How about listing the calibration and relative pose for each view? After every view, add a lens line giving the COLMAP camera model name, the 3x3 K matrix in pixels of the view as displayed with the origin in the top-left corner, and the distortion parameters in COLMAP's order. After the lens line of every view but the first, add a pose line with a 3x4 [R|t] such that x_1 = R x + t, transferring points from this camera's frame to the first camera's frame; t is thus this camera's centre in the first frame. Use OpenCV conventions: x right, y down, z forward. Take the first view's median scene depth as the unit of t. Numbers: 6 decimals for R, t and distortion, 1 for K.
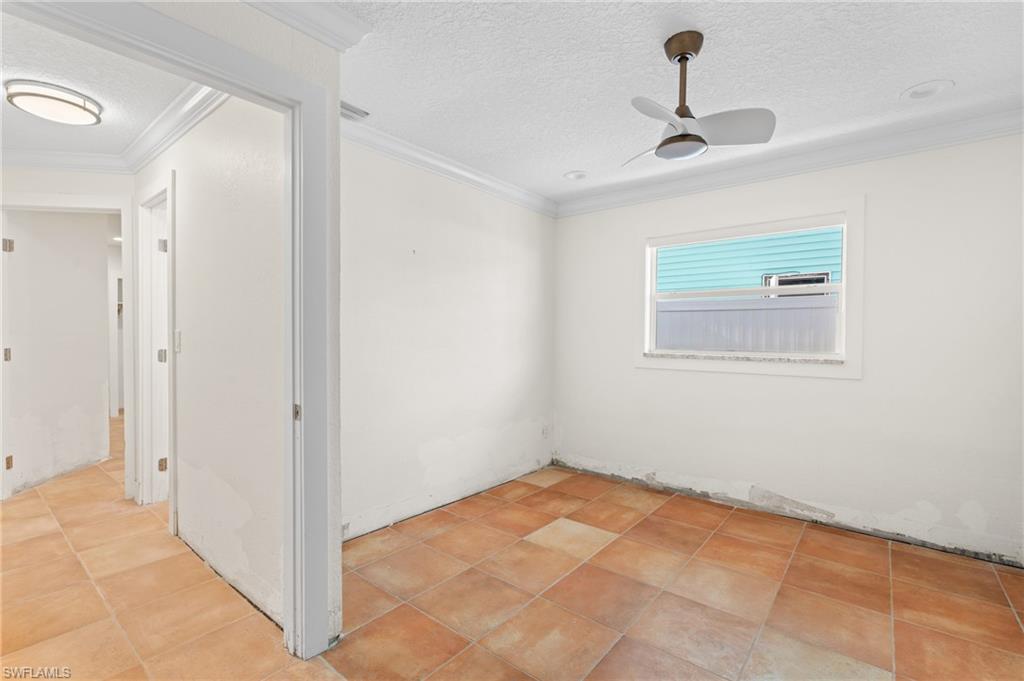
lens RADIAL K [[461.6, 0, 514.4], [0, 461.6, 341.9], [0, 0, 1]] dist [-0.005100, -0.001066]
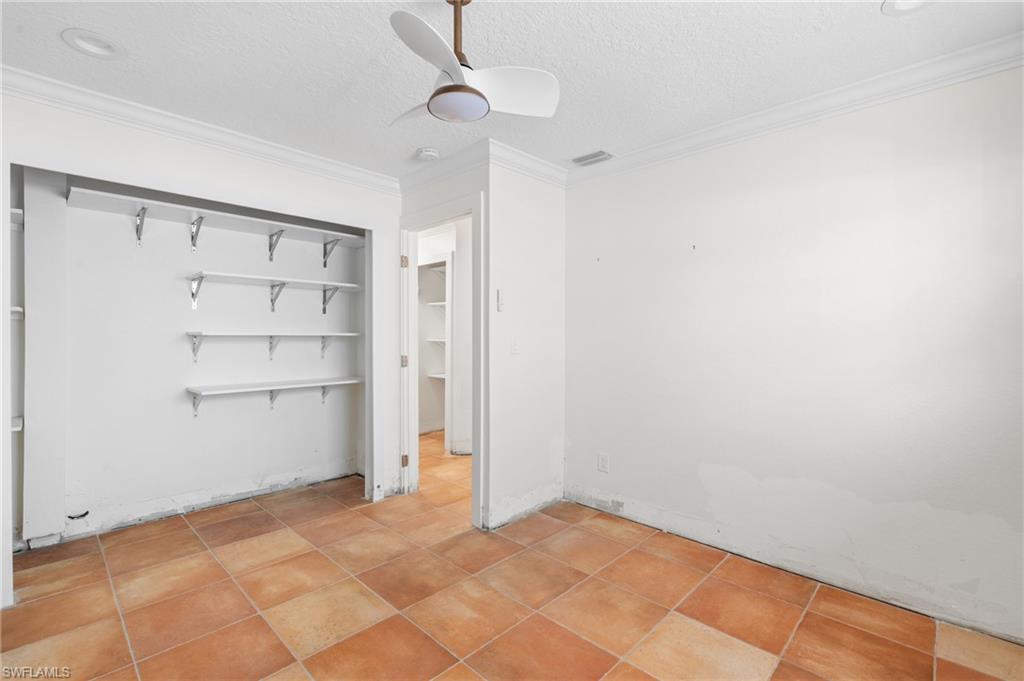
lens RADIAL K [[461.6, 0, 514.7], [0, 461.6, 336.9], [0, 0, 1]] dist [-0.005100, -0.001066]
pose [[-0.086826, -0.005041, -0.996211, 0.759984], [-0.021560, 0.999763, -0.003180, -0.008310], [0.995990, 0.021202, -0.086914, 0.775964]]
